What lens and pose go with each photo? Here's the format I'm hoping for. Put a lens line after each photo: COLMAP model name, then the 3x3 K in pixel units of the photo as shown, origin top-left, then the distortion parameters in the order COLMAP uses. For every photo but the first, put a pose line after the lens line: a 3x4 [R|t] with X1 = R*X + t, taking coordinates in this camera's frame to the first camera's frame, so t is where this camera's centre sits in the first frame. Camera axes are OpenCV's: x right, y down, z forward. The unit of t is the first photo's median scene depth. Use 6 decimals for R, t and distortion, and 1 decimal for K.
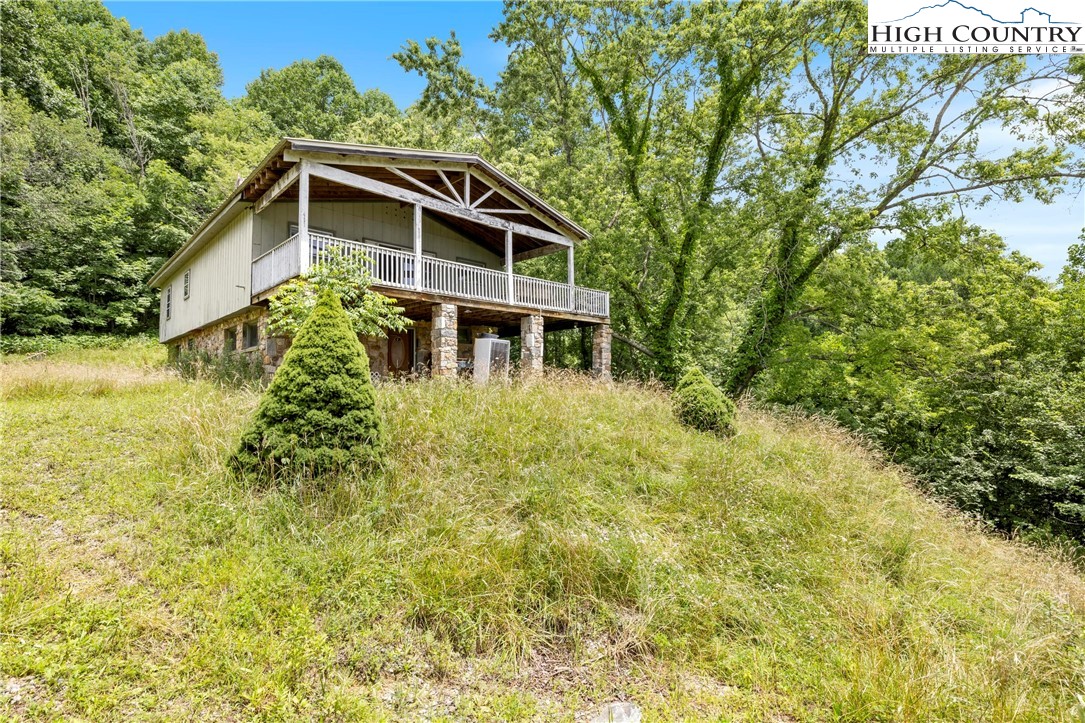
lens RADIAL K [[491.6, 0, 541.6], [0, 491.6, 360.1], [0, 0, 1]] dist [0.002013, 0.001784]
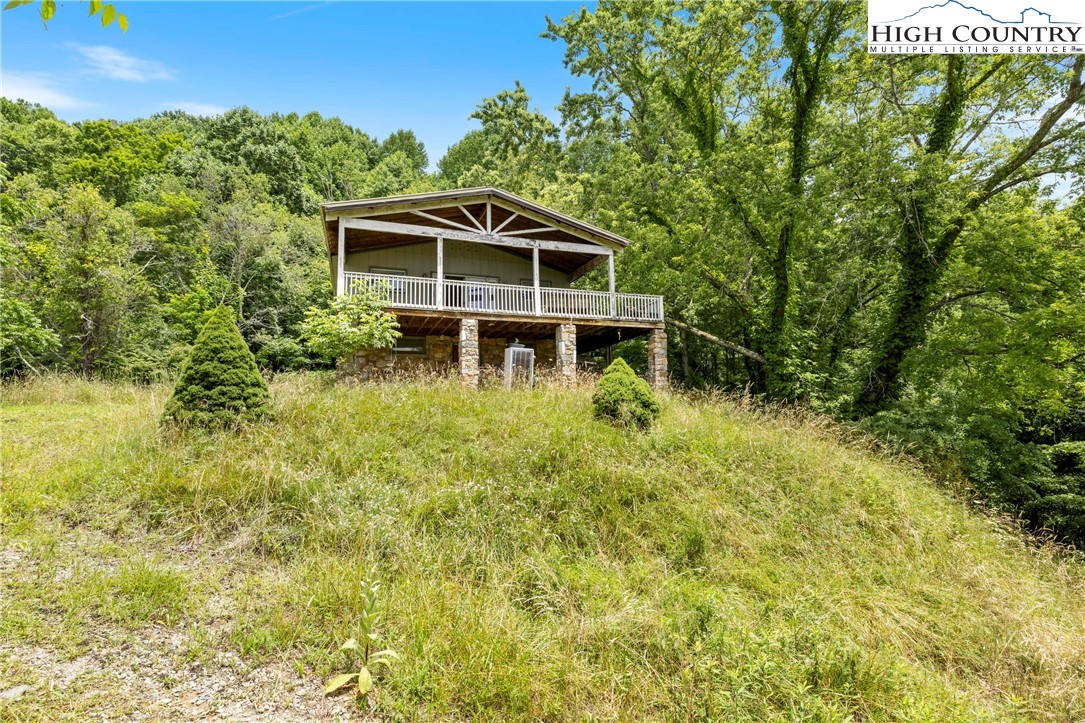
lens RADIAL K [[491.6, 0, 536.2], [0, 491.6, 364.4], [0, 0, 1]] dist [0.002013, 0.001784]
pose [[0.913996, -0.049629, -0.402676, 0.371099], [0.030675, 0.998103, -0.053388, 0.051474], [0.404561, 0.036445, 0.913784, 0.021538]]
